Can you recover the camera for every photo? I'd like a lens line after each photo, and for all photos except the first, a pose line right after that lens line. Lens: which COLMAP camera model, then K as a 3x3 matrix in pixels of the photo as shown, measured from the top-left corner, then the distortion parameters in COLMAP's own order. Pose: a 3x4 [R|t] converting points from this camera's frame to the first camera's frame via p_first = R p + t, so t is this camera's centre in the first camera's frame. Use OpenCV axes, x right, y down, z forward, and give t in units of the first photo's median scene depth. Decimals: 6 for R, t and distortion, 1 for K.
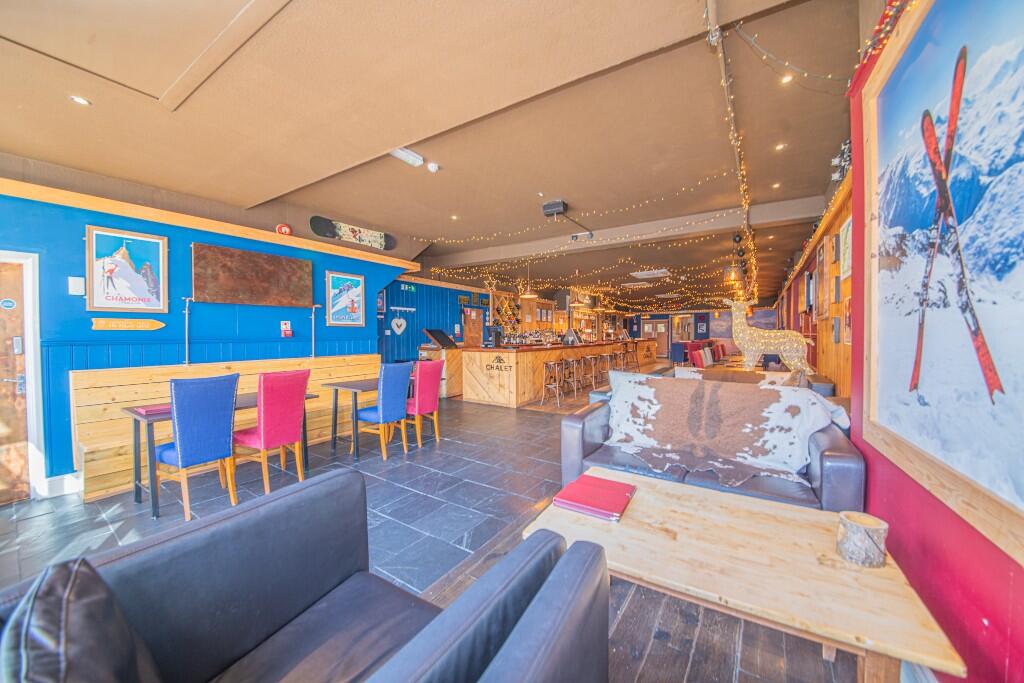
lens RADIAL K [[357.0, 0, 514.5], [0, 357.0, 340.8], [0, 0, 1]] dist [-0.019017, -0.001773]
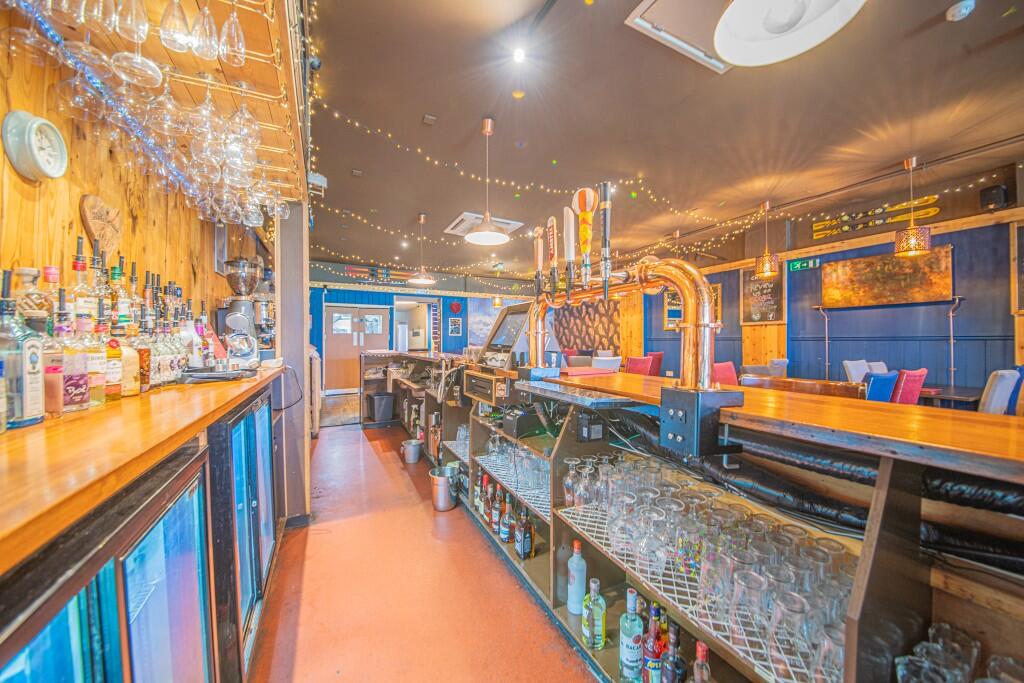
lens RADIAL K [[357.0, 0, 508.5], [0, 357.0, 345.3], [0, 0, 1]] dist [-0.019017, -0.001773]
pose [[0.532901, 0.006533, 0.846152, 0.383002], [0.001919, 0.999958, -0.008929, -0.012239], [-0.846175, 0.006383, 0.532867, 1.924544]]
